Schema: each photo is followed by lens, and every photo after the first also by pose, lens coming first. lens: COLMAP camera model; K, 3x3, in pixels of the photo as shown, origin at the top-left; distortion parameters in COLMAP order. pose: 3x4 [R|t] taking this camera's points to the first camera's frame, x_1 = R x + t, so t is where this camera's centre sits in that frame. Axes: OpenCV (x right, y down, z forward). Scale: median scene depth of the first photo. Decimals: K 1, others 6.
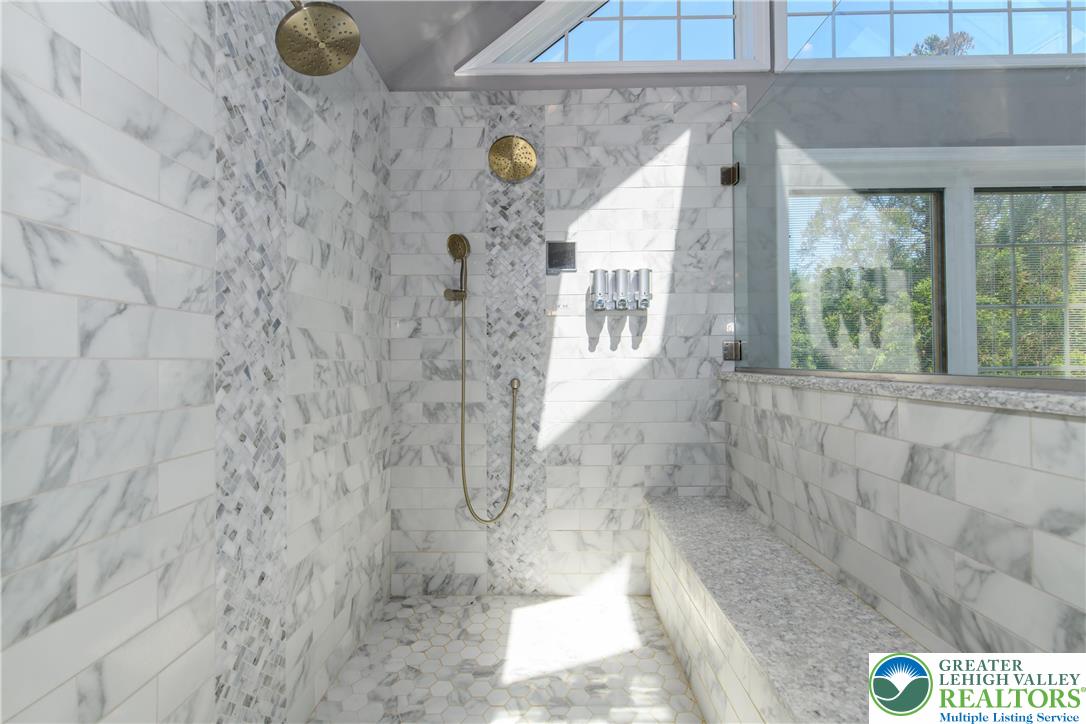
lens RADIAL K [[462.5, 0, 547.9], [0, 462.5, 360.9], [0, 0, 1]] dist [0.003507, -0.001632]
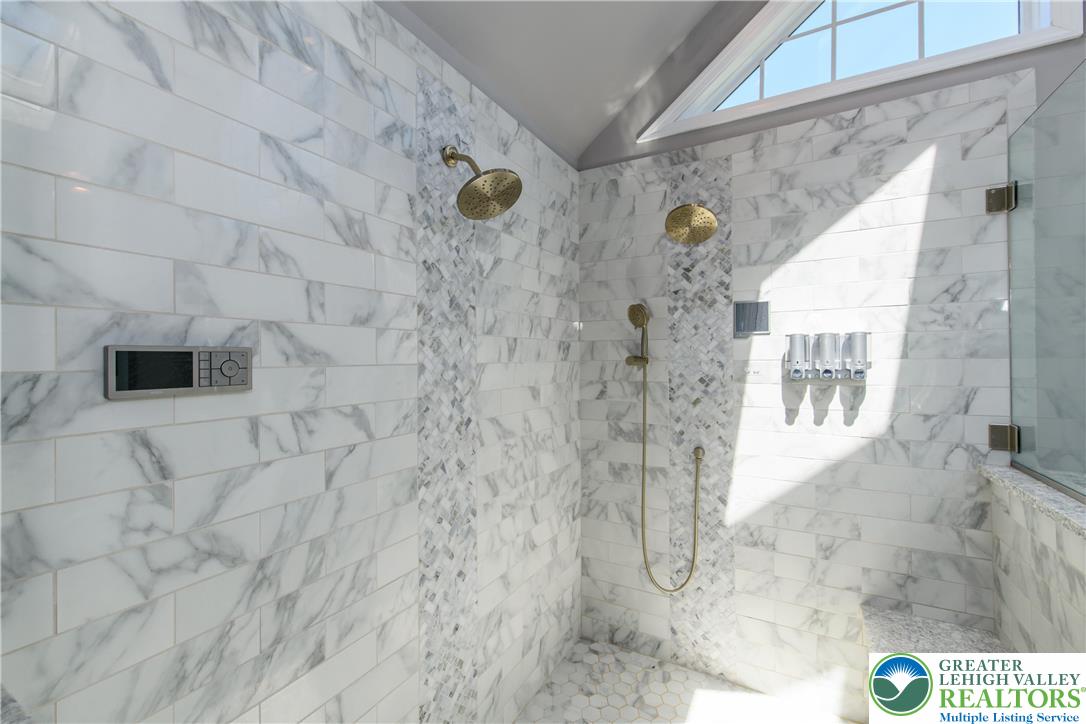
lens RADIAL K [[462.5, 0, 548.3], [0, 462.5, 360.8], [0, 0, 1]] dist [0.003507, -0.001632]
pose [[0.879132, 0.002832, -0.476570, 0.112682], [0.002177, 0.999948, 0.009957, -0.153334], [0.476574, -0.009791, 0.879080, 0.014218]]
